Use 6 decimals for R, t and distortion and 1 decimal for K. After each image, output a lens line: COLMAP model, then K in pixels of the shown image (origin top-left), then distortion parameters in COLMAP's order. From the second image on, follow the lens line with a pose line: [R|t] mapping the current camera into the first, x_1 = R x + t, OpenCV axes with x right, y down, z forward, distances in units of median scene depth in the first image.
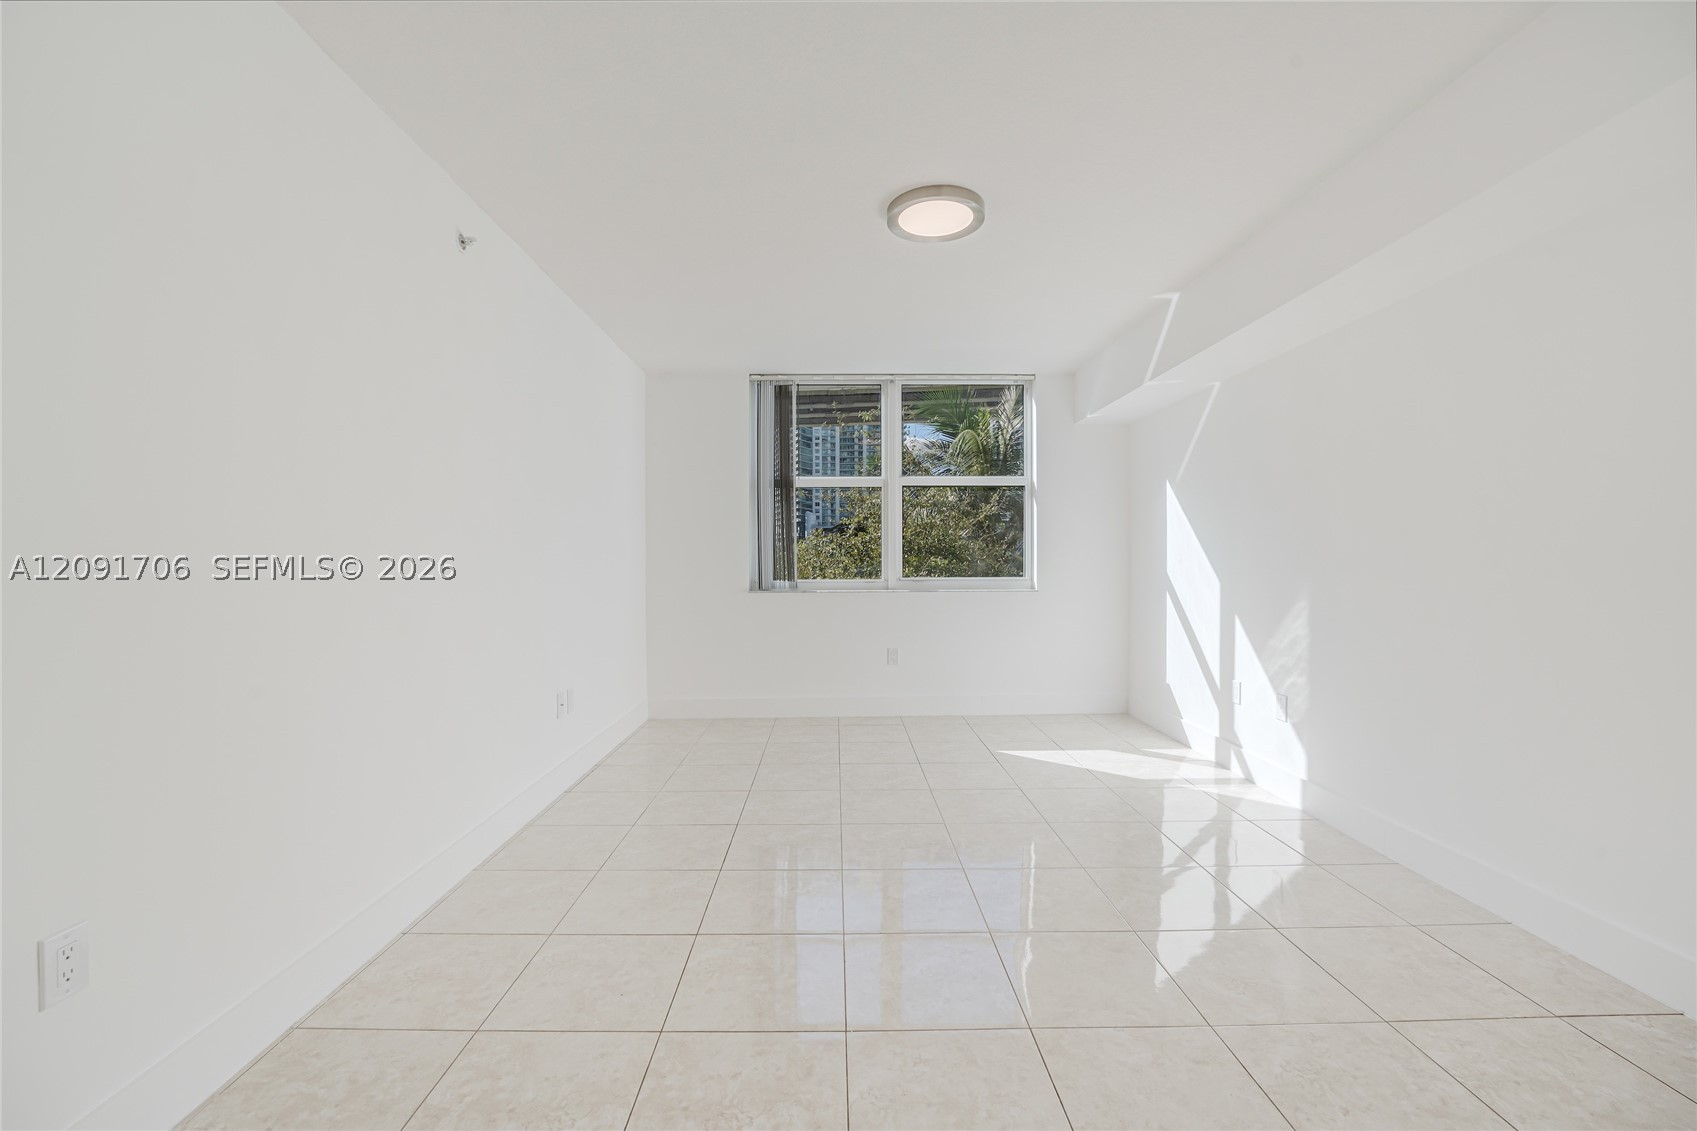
lens RADIAL K [[704.4, 0, 847.7], [0, 704.4, 559.4], [0, 0, 1]] dist [-0.033521, 0.007719]
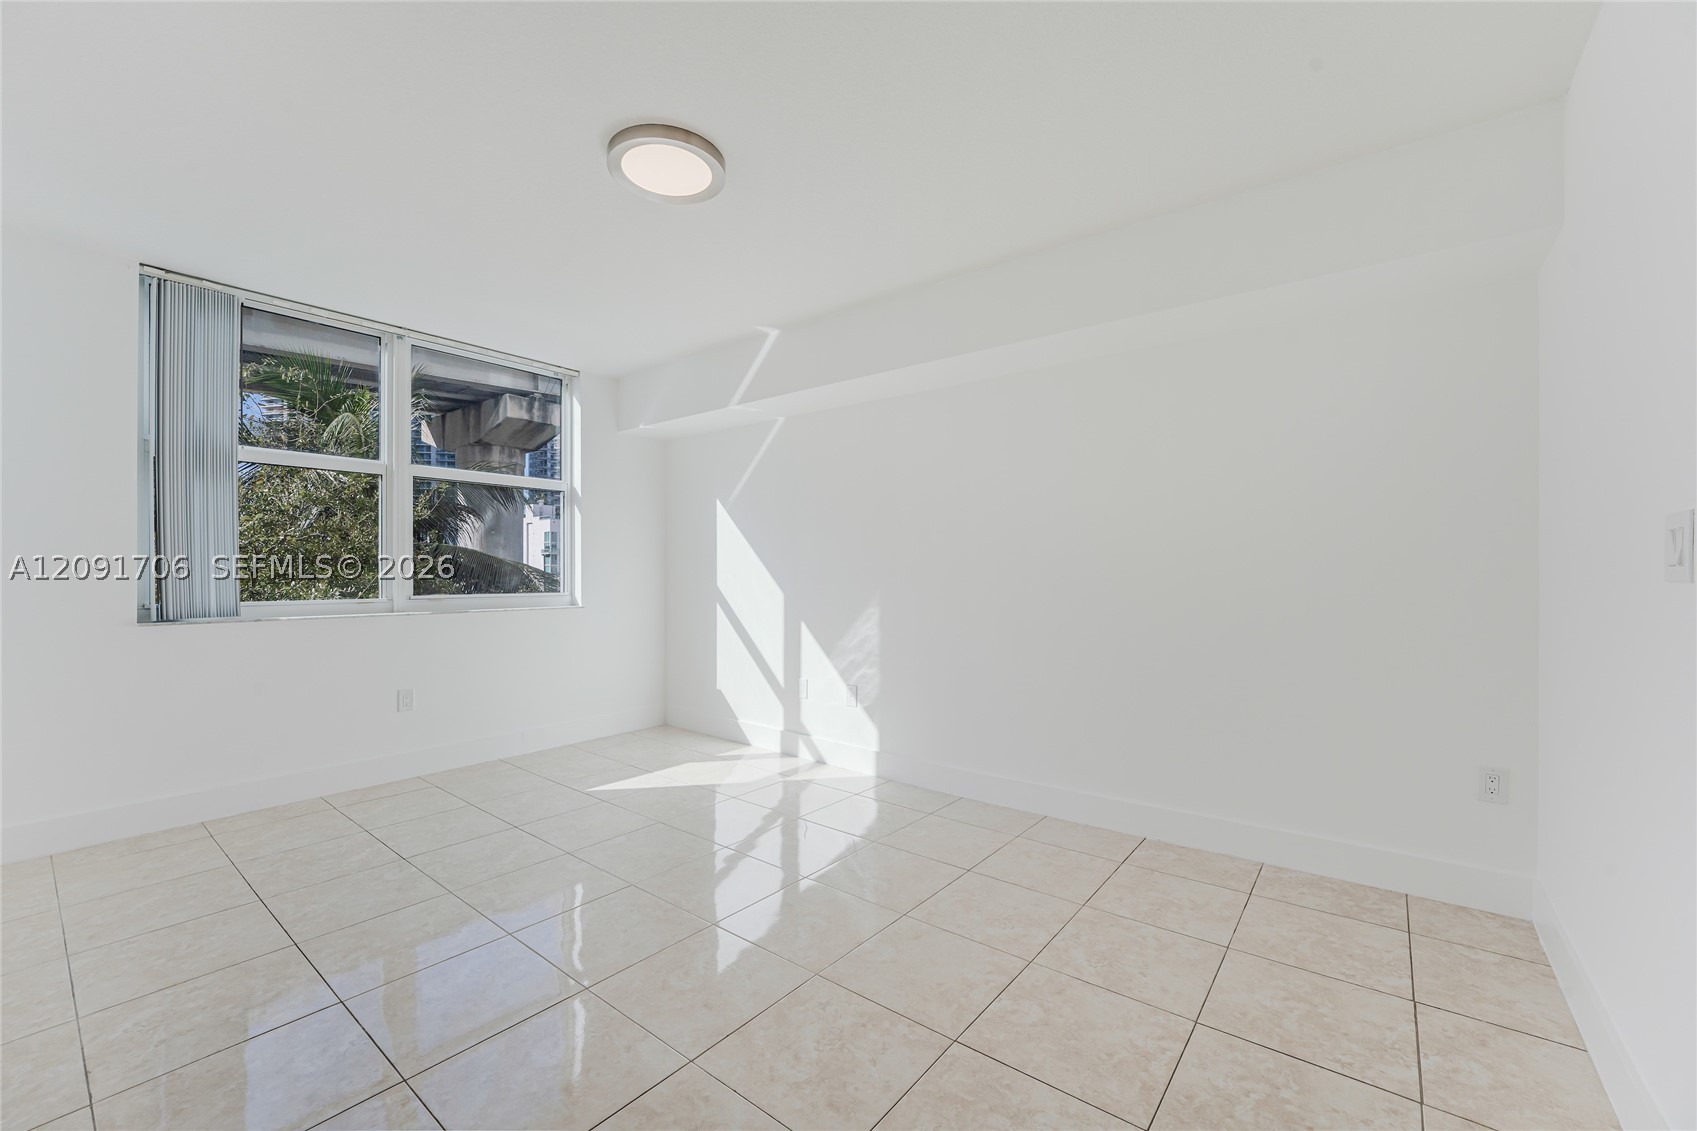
lens RADIAL K [[684.7, 0, 846.4], [0, 684.7, 572.7], [0, 0, 1]] dist [-0.002700, -0.000152]
pose [[0.636843, 0.004495, 0.770980, -0.263511], [-0.003449, 0.999990, -0.002980, 0.001784], [-0.770986, -0.000762, 0.636852, 0.214785]]
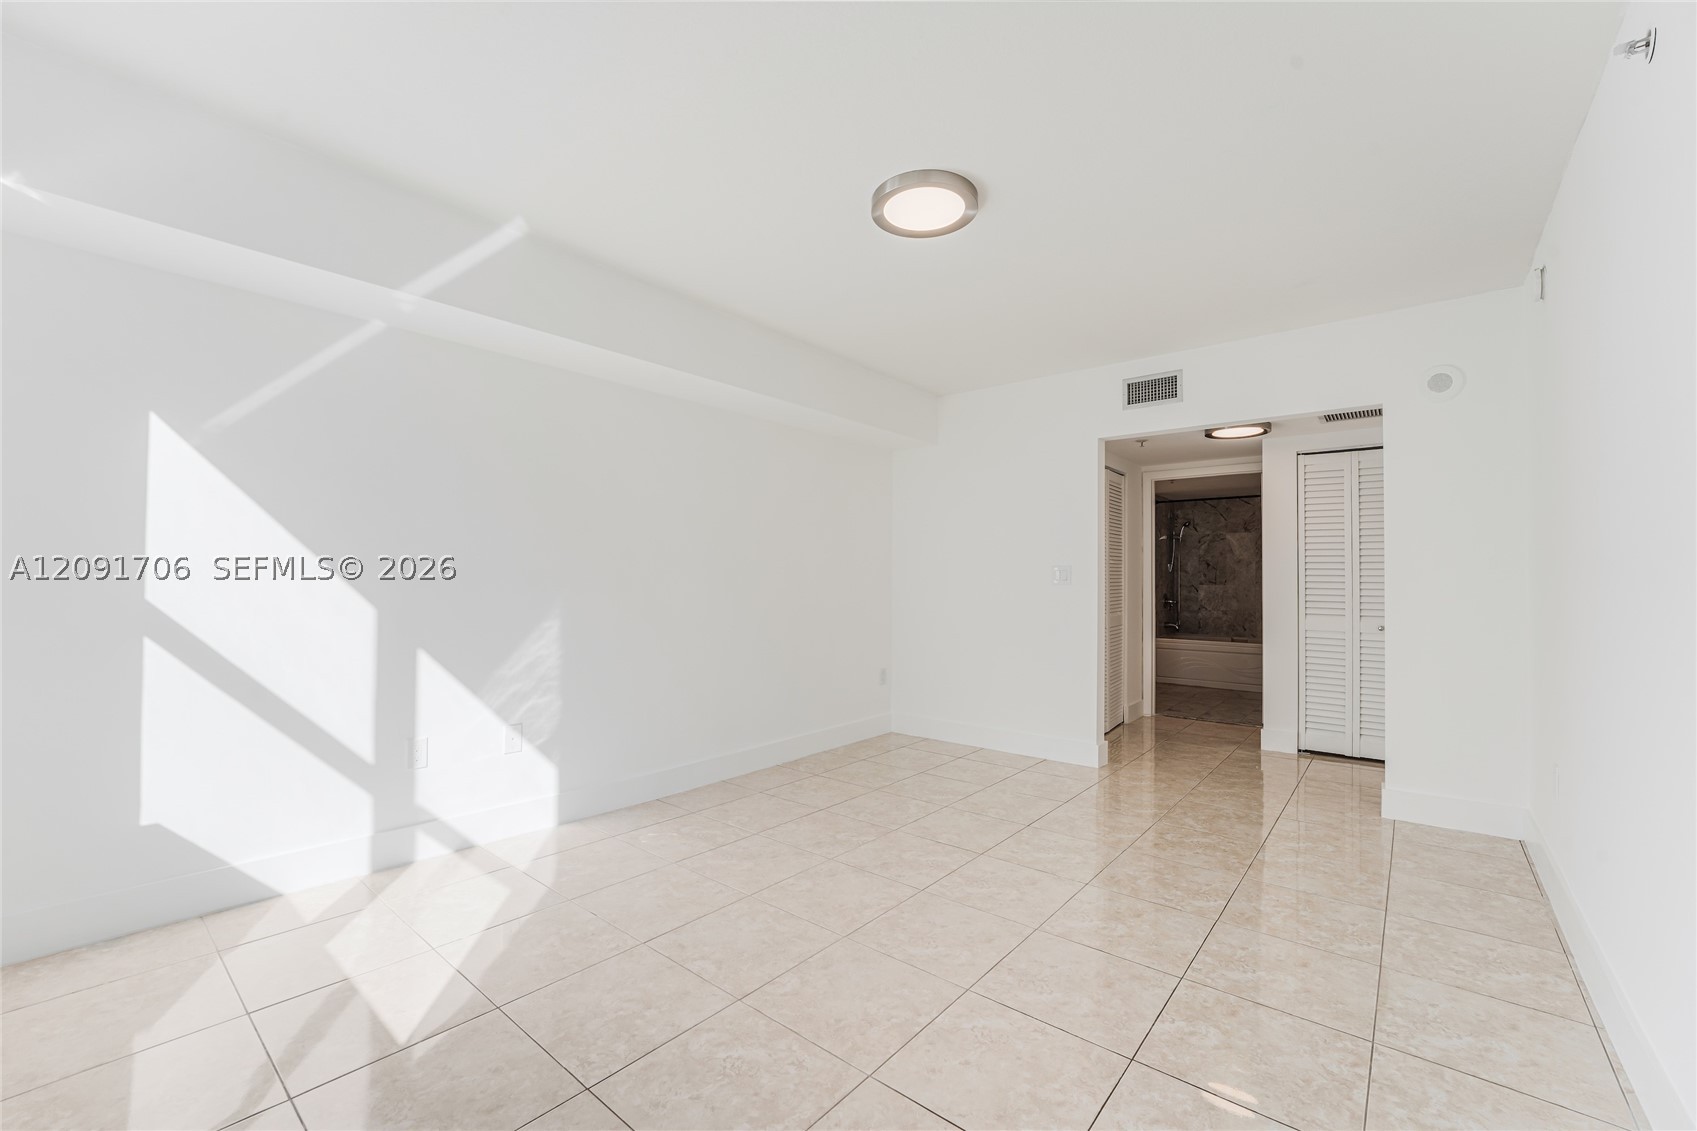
lens RADIAL K [[682.5, 0, 848.5], [0, 682.5, 565.5], [0, 0, 1]] dist [-0.014912, 0.000211]
pose [[-0.753691, 0.009429, 0.657162, -0.267513], [-0.008865, 0.999660, -0.024511, 0.000909], [-0.657170, -0.024300, -0.753351, 1.213357]]
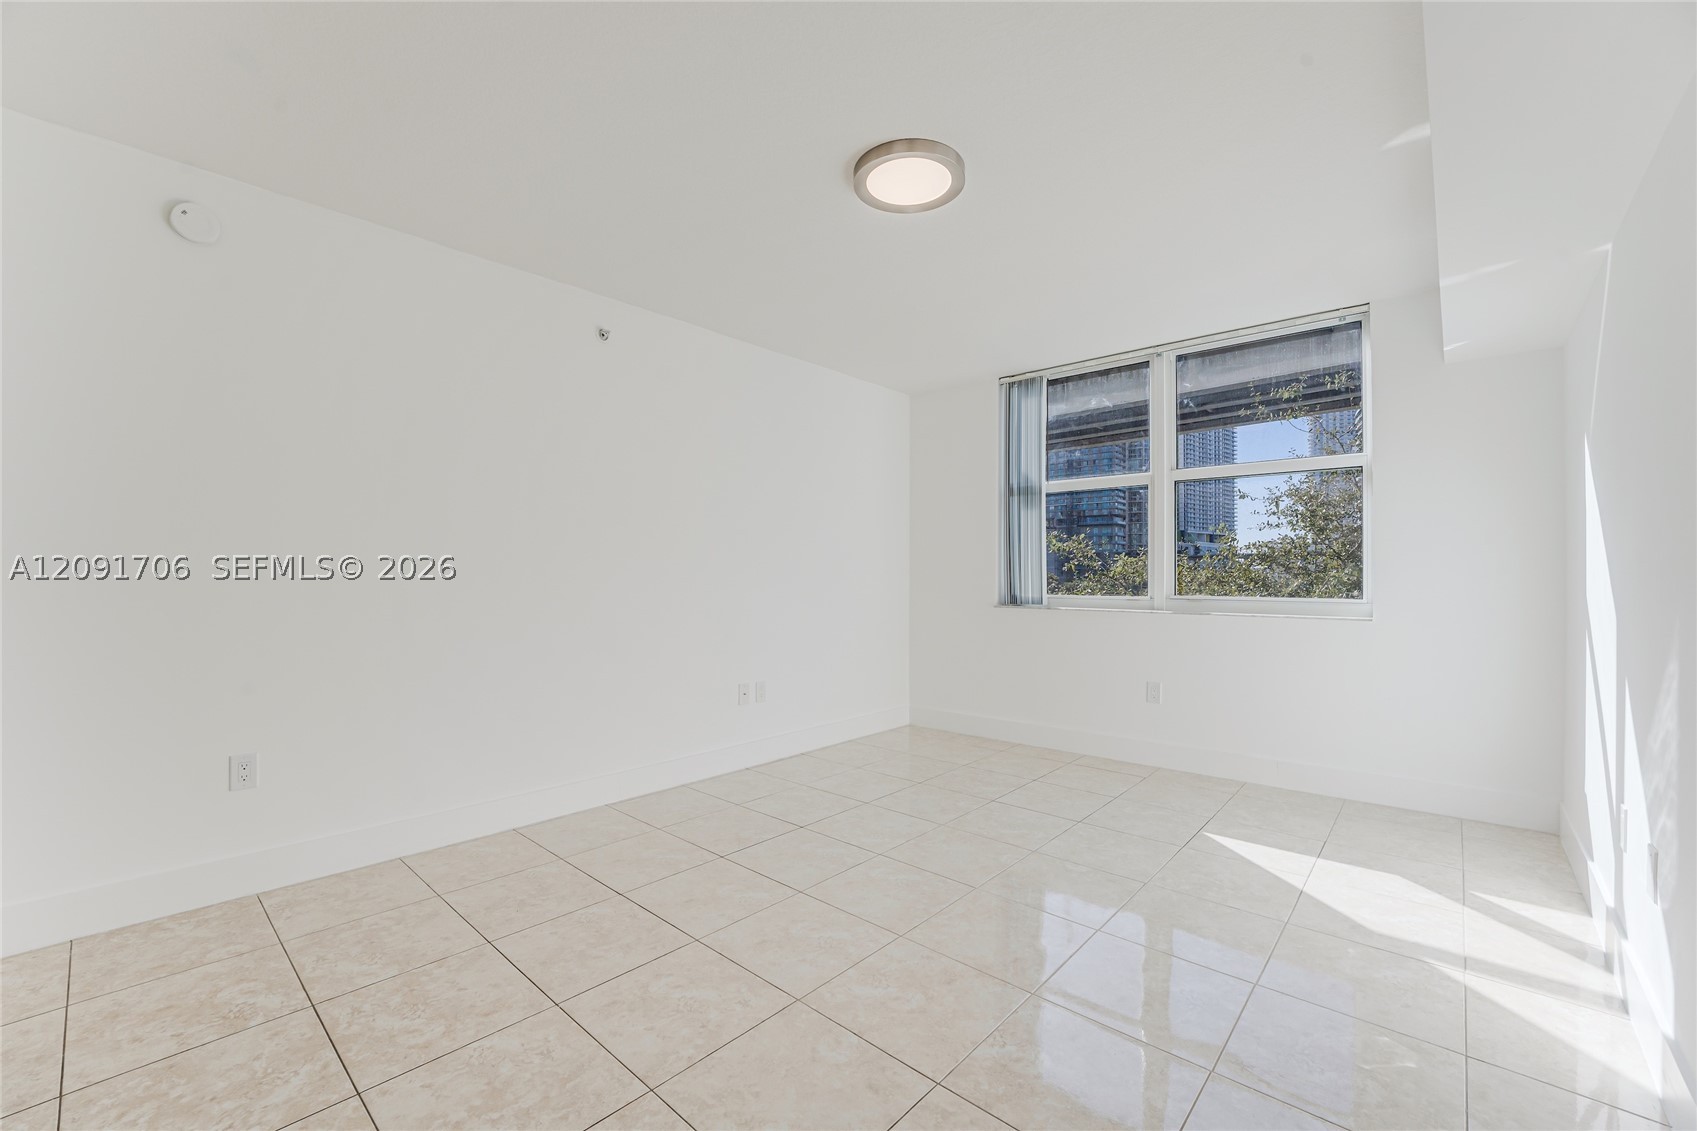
lens RADIAL K [[701.0, 0, 848.5], [0, 701.0, 565.5], [0, 0, 1]] dist [-0.030374, 0.007401]
pose [[0.732460, -0.003048, -0.680804, 0.462397], [-0.004895, 0.999941, -0.009743, 0.001670], [0.680793, 0.010469, 0.732401, 0.223195]]
